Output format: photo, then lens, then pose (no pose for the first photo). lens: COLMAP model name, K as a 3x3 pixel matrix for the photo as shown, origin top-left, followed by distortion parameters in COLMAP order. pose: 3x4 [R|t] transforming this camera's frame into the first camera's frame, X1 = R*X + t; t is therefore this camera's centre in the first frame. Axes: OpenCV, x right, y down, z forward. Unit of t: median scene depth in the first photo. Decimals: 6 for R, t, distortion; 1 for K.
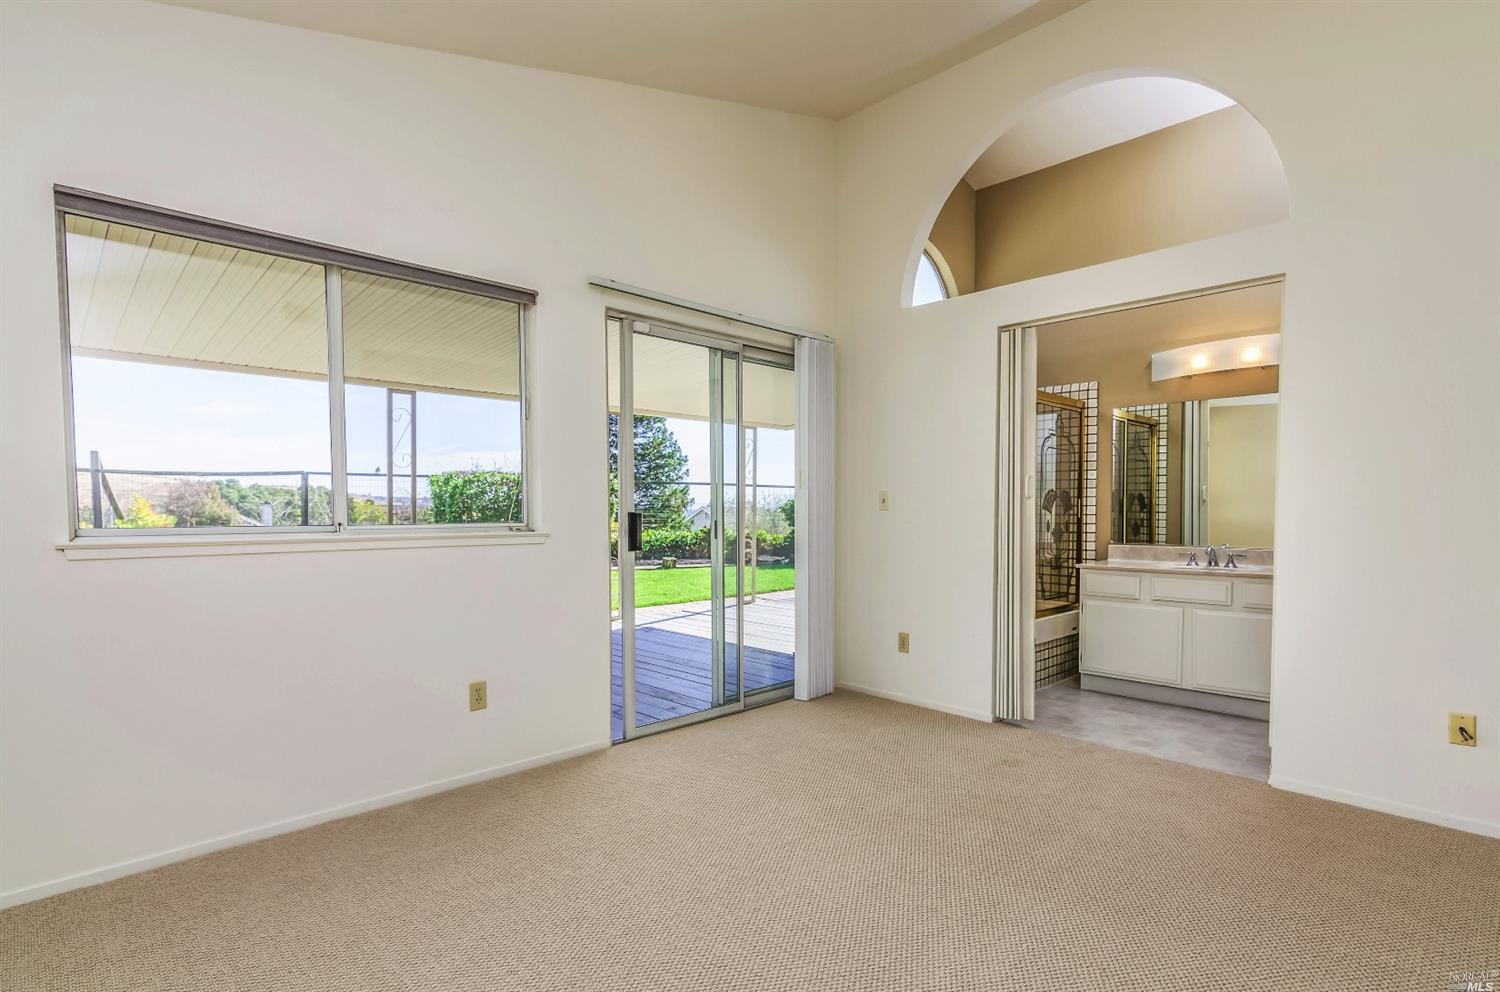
lens RADIAL K [[734.4, 0, 752.0], [0, 734.4, 533.6], [0, 0, 1]] dist [0.000122, 0.000080]
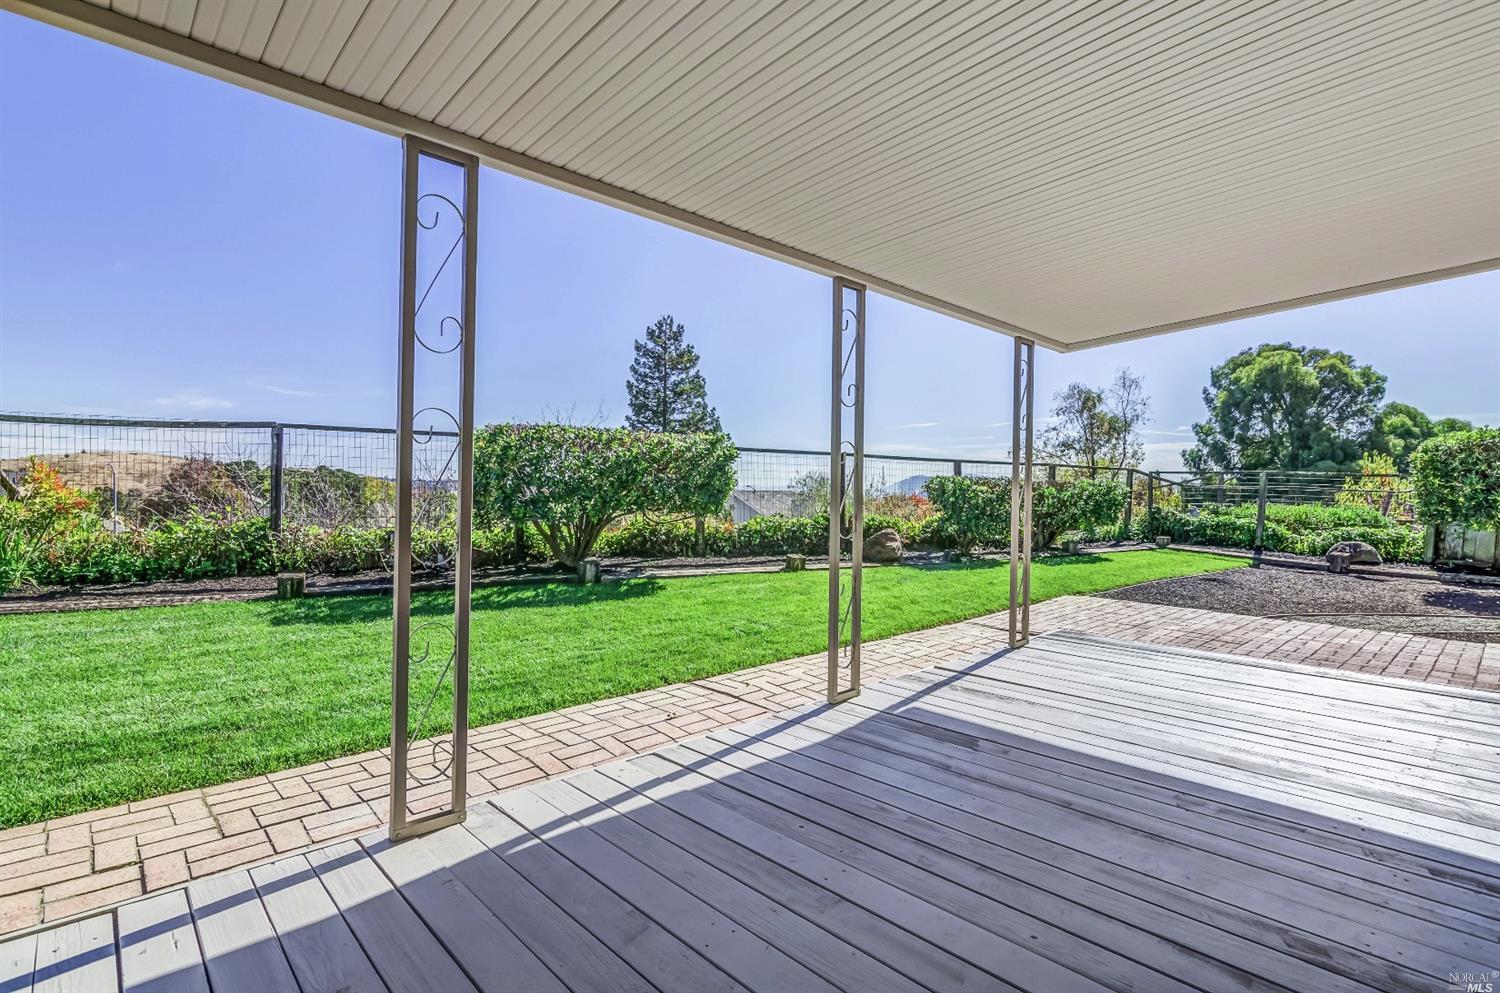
lens RADIAL K [[725.3, 0, 750.0], [0, 725.3, 496.5], [0, 0, 1]] dist [-0.003496, -0.000052]
pose [[0.999883, 0.007409, -0.013348, -0.443927], [-0.007812, 0.999507, -0.030421, -0.005683], [0.013116, 0.030521, 0.999448, 0.902424]]
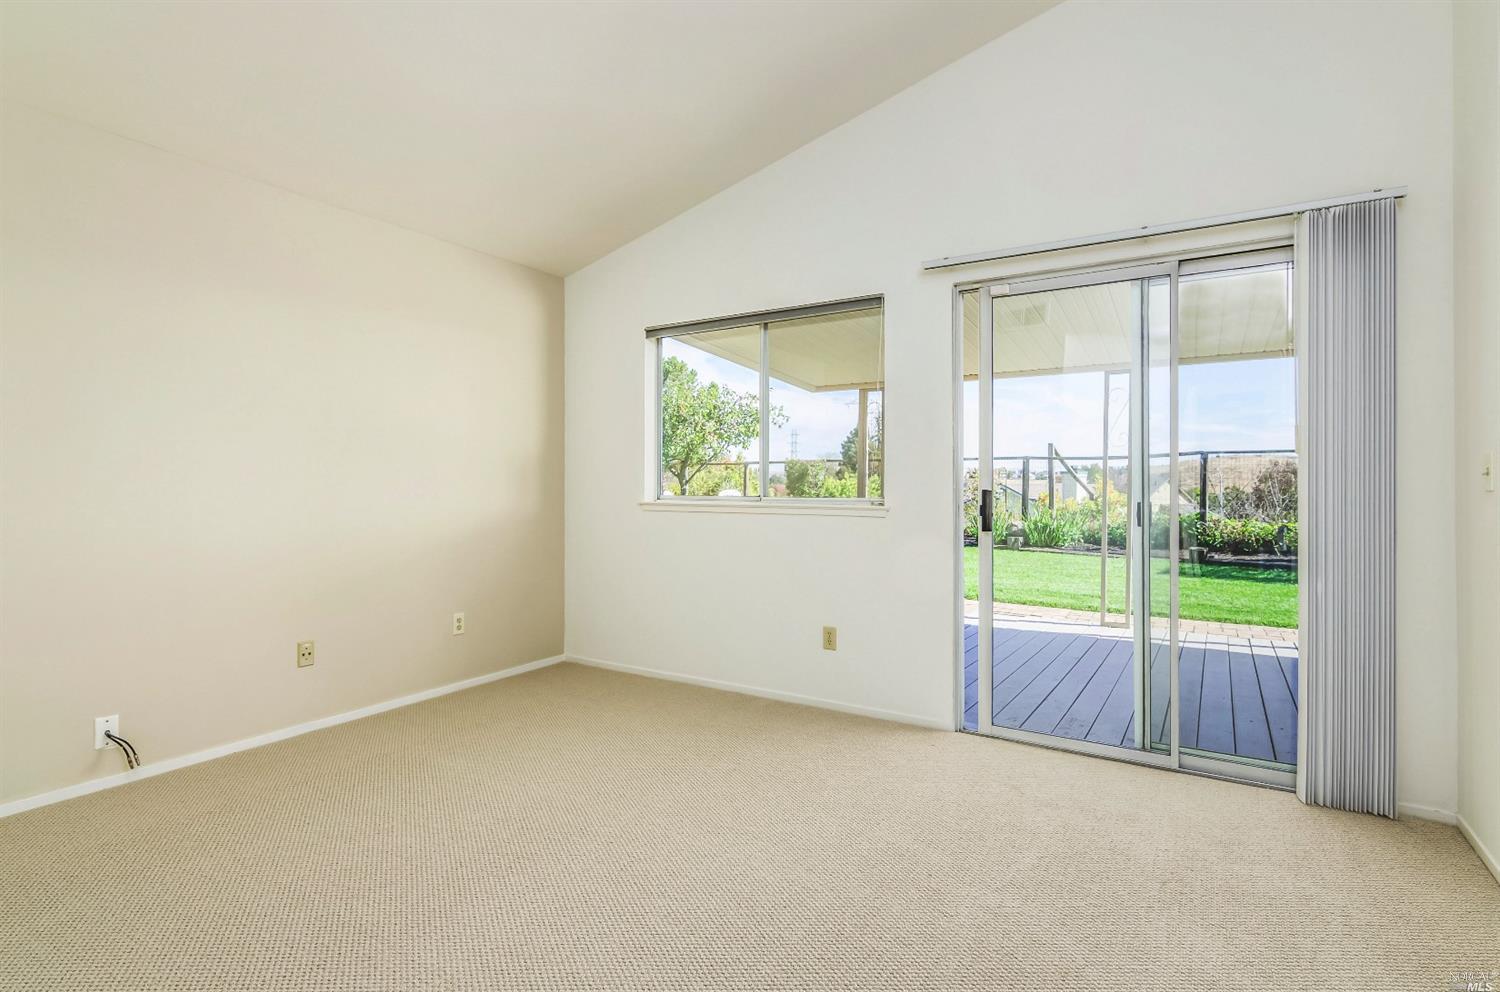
lens RADIAL K [[730.6, 0, 742.5], [0, 730.6, 488.1], [0, 0, 1]] dist [-0.010944, -0.000316]
pose [[0.229600, 0.003700, -0.973278, 0.538905], [-0.037111, 0.999299, -0.004955, -0.013084], [0.972577, 0.037257, 0.229576, 0.390805]]
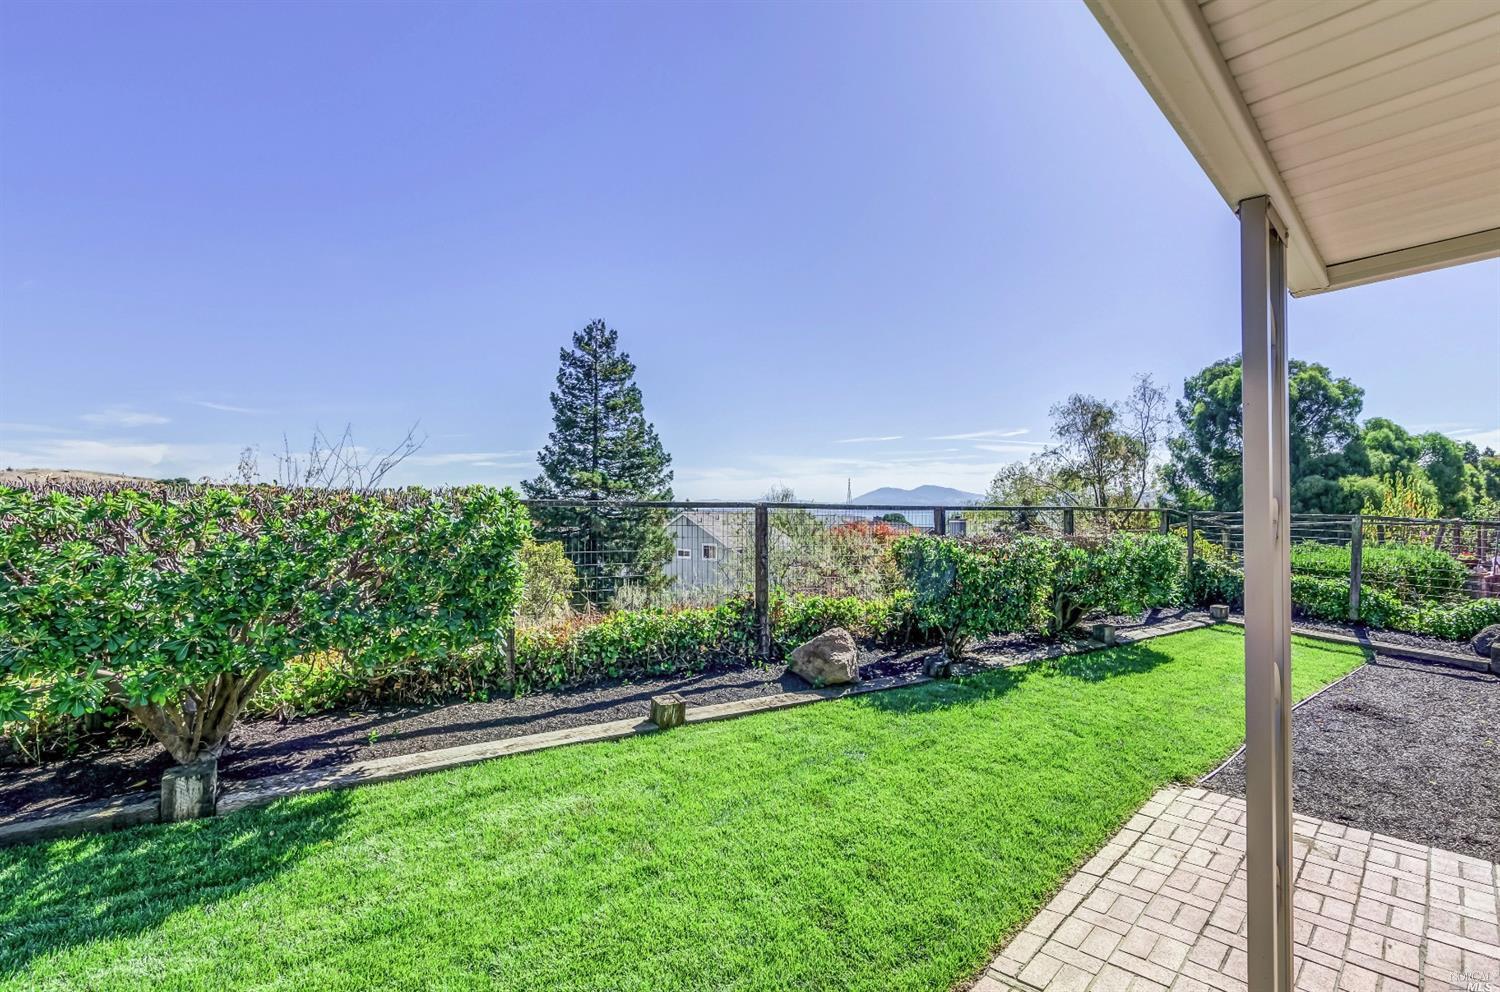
lens RADIAL K [[730.6, 0, 742.5], [0, 730.6, 488.1], [0, 0, 1]] dist [-0.010944, -0.000316]
pose [[0.999727, 0.000516, 0.023346, -0.244673], [0.000906, 0.998146, -0.060851, -0.168292], [-0.023334, 0.060856, 0.997874, 1.794953]]
